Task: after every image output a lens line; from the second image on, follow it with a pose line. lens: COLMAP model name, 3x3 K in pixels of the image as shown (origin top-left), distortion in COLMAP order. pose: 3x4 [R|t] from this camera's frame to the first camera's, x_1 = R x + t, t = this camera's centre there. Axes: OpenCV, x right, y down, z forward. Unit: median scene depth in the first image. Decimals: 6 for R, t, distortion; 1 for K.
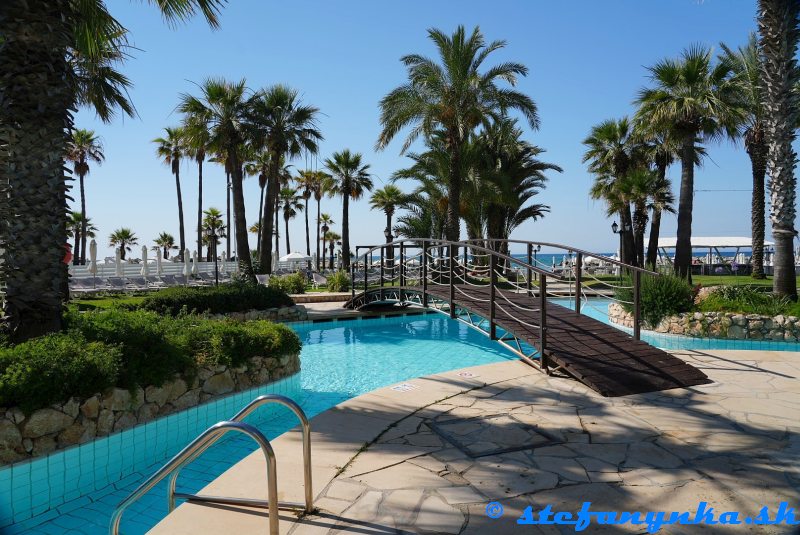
lens RADIAL K [[545.7, 0, 399.1], [0, 545.7, 266.2], [0, 0, 1]] dist [0.020577, -0.003062]
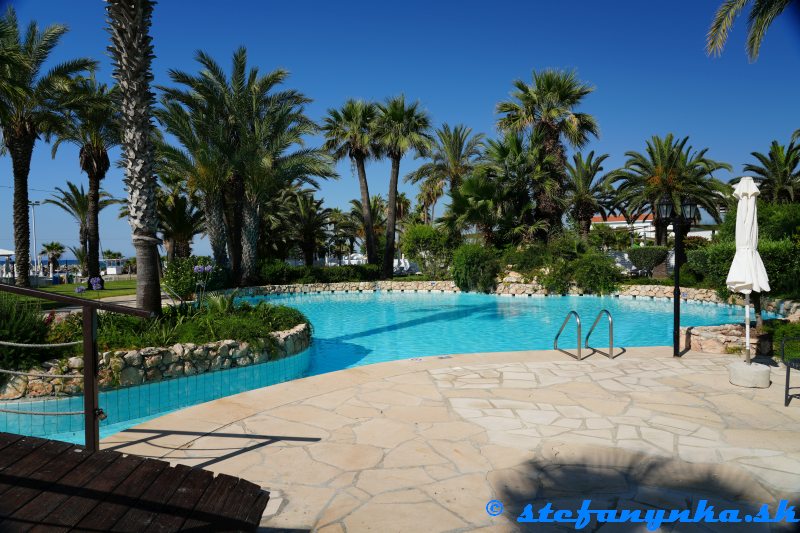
lens RADIAL K [[529.3, 0, 400.5], [0, 529.3, 264.7], [0, 0, 1]] dist [-0.004756, -0.000612]
pose [[0.287761, -0.008059, 0.957668, 0.050470], [0.027220, 0.999629, 0.000233, -0.014195], [-0.957315, 0.026001, 0.287873, 0.412829]]
